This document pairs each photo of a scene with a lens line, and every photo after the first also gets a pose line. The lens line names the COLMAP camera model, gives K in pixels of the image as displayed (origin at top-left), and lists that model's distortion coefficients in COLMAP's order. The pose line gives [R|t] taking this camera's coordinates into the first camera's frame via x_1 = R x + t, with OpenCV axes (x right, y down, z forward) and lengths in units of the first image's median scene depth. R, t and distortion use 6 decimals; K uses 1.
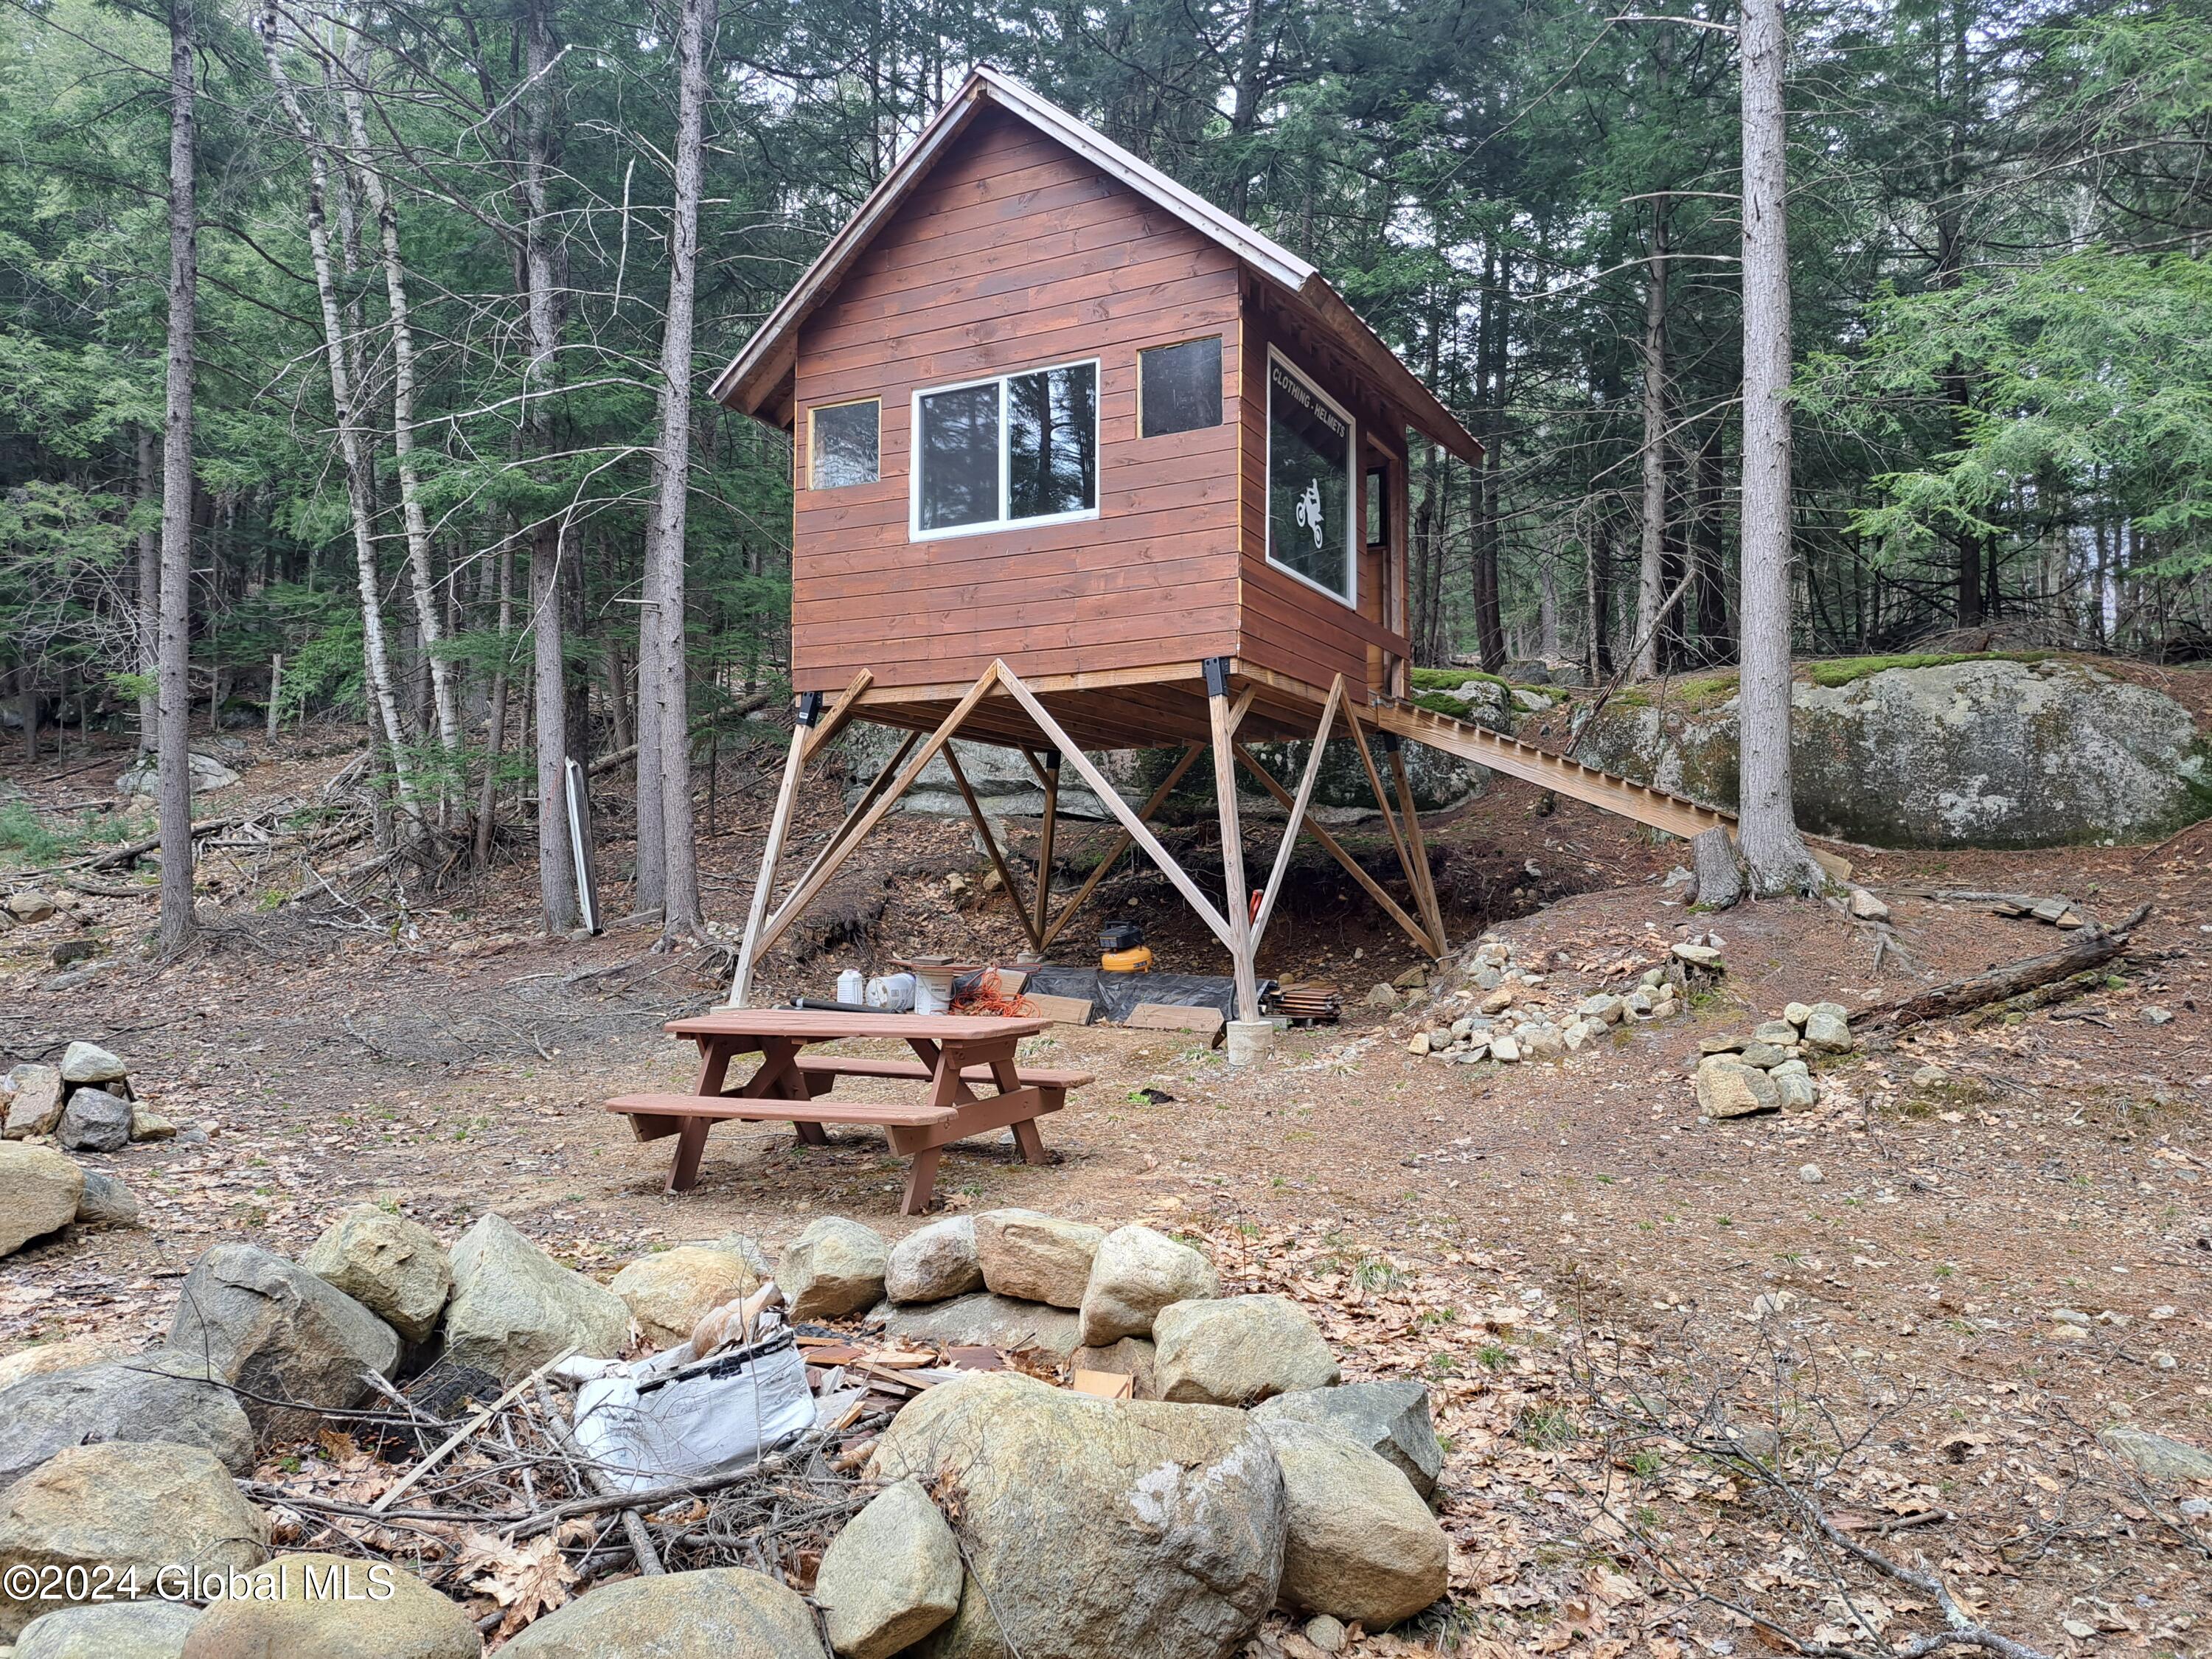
lens RADIAL K [[1661.3, 0, 1063.2], [0, 1661.3, 819.1], [0, 0, 1]] dist [0.117861, -0.184665]
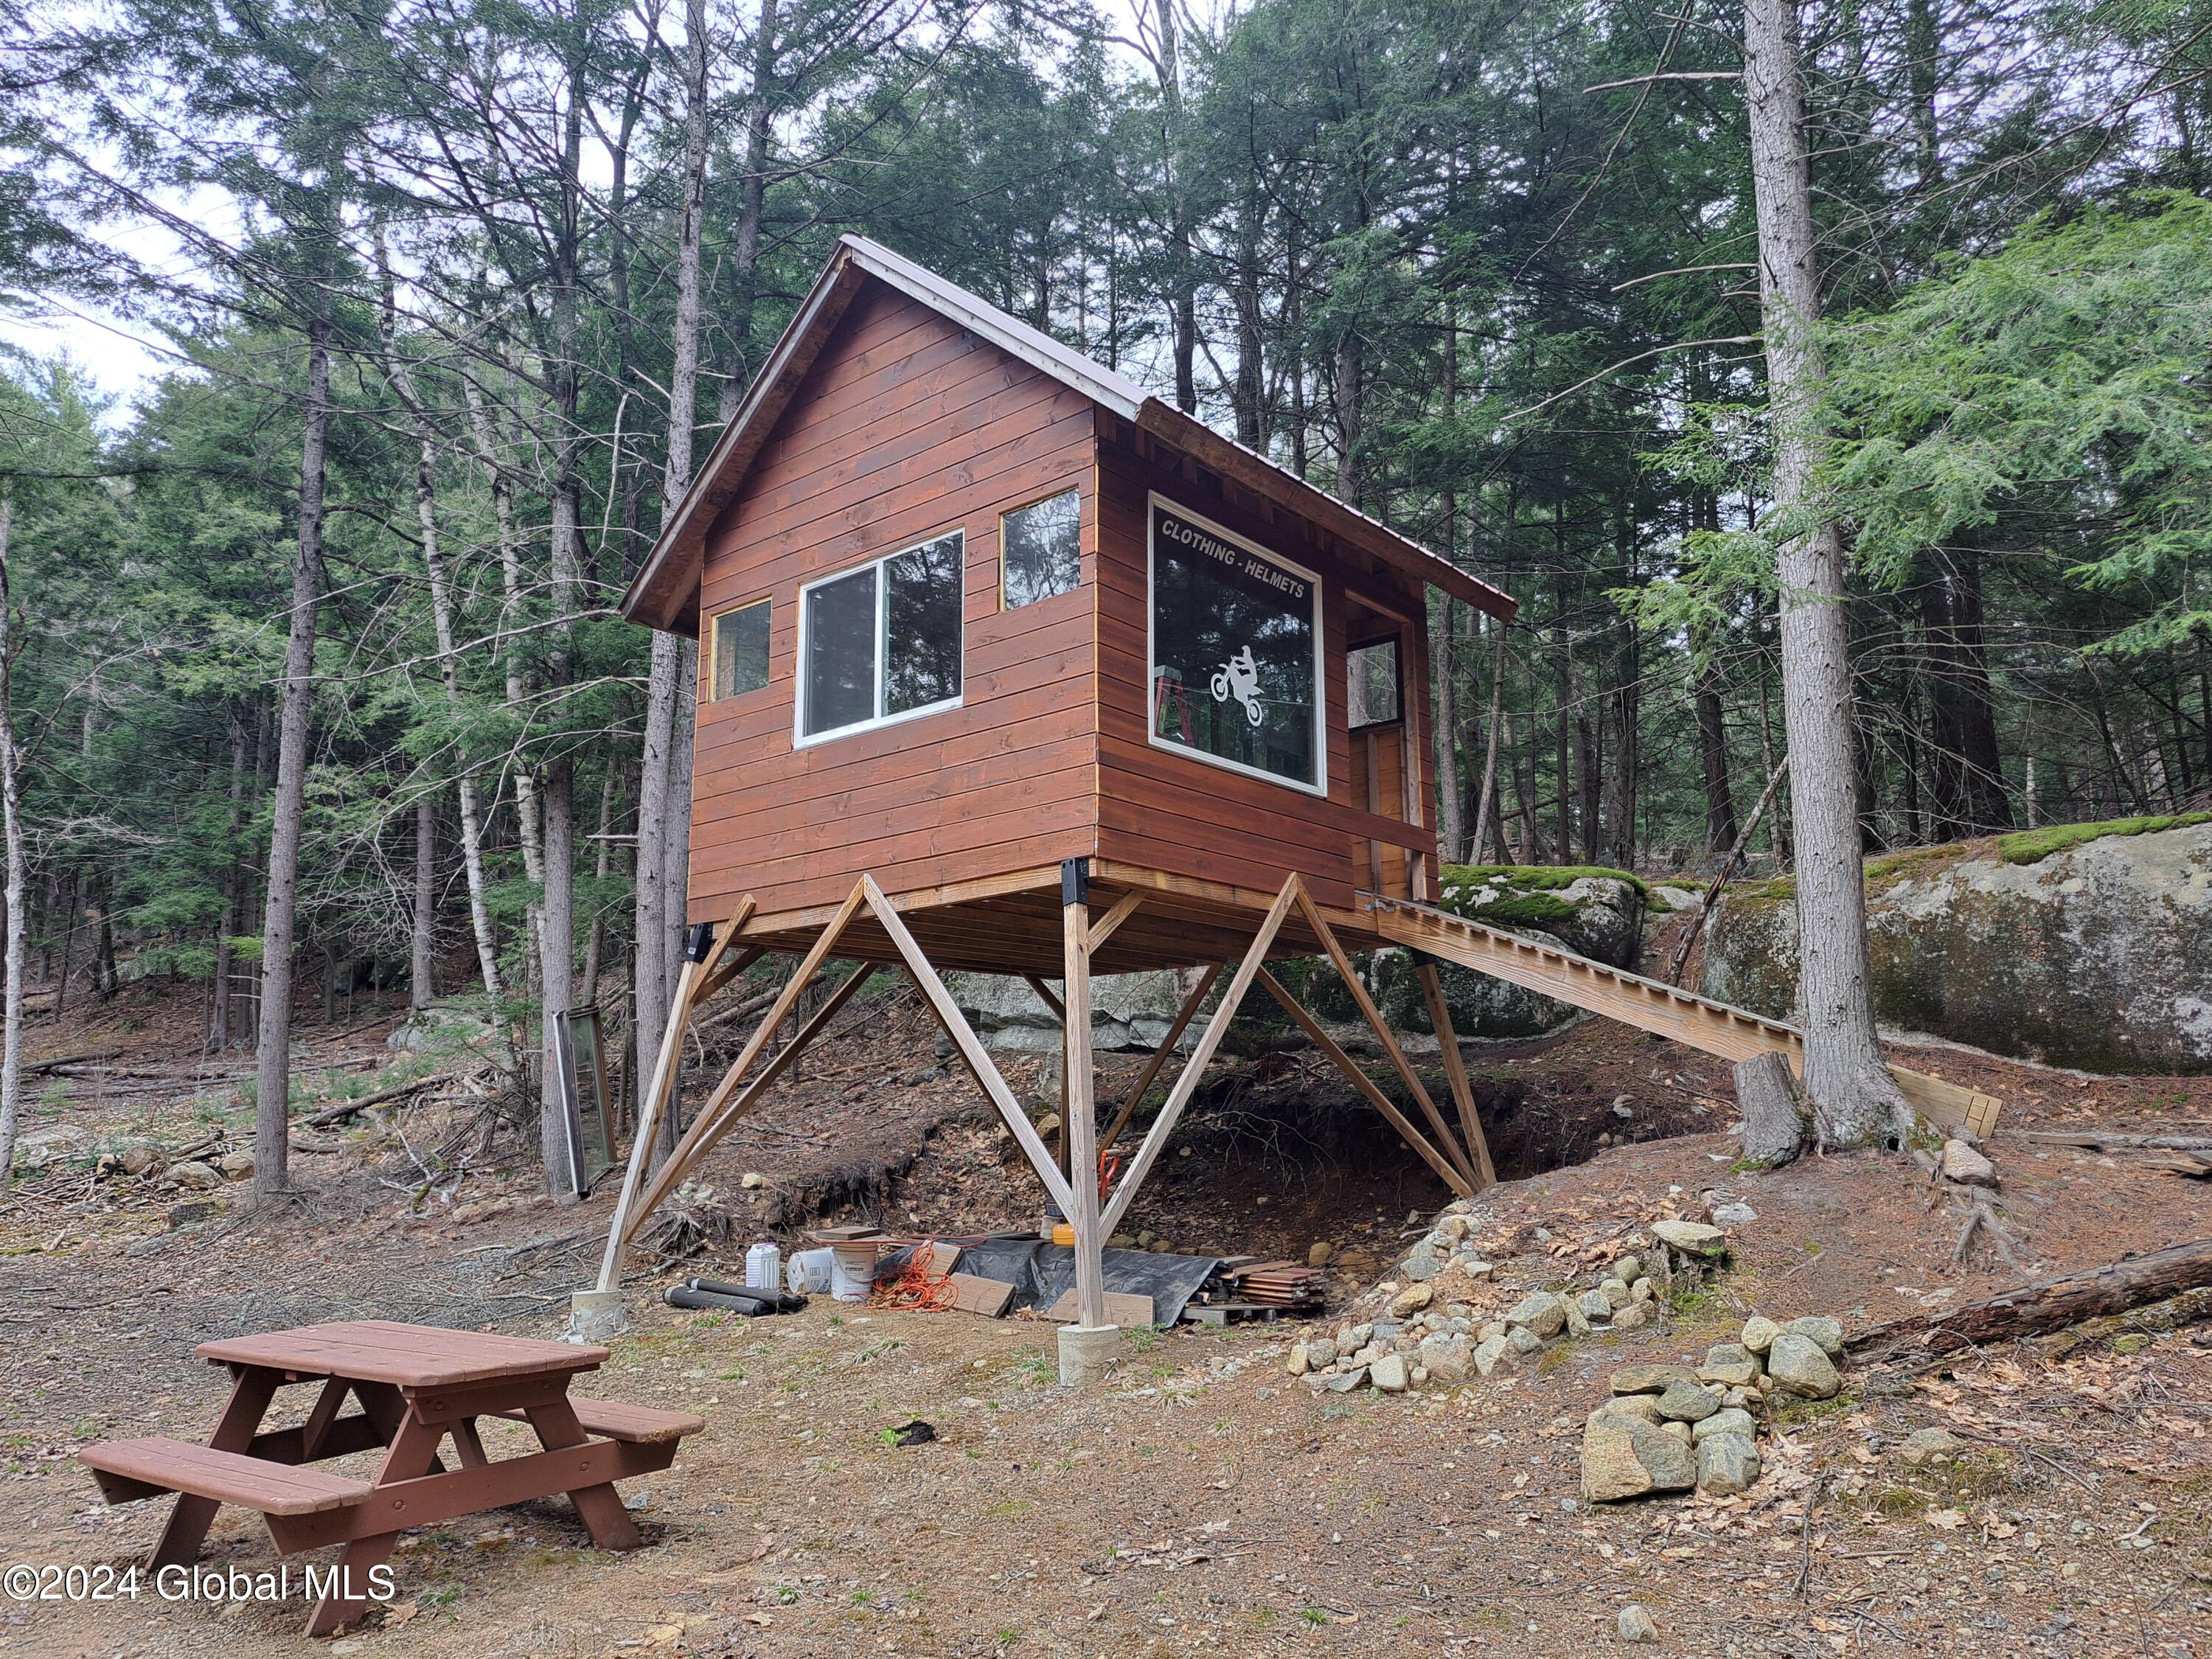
lens RADIAL K [[1622.6, 0, 1106.0], [0, 1622.6, 829.5], [0, 0, 1]] dist [0.075899, -0.079740]
pose [[0.974316, -0.055291, -0.218291, 0.265844], [0.025839, 0.990435, -0.135539, -0.002934], [0.223697, 0.126418, 0.966426, 0.216116]]
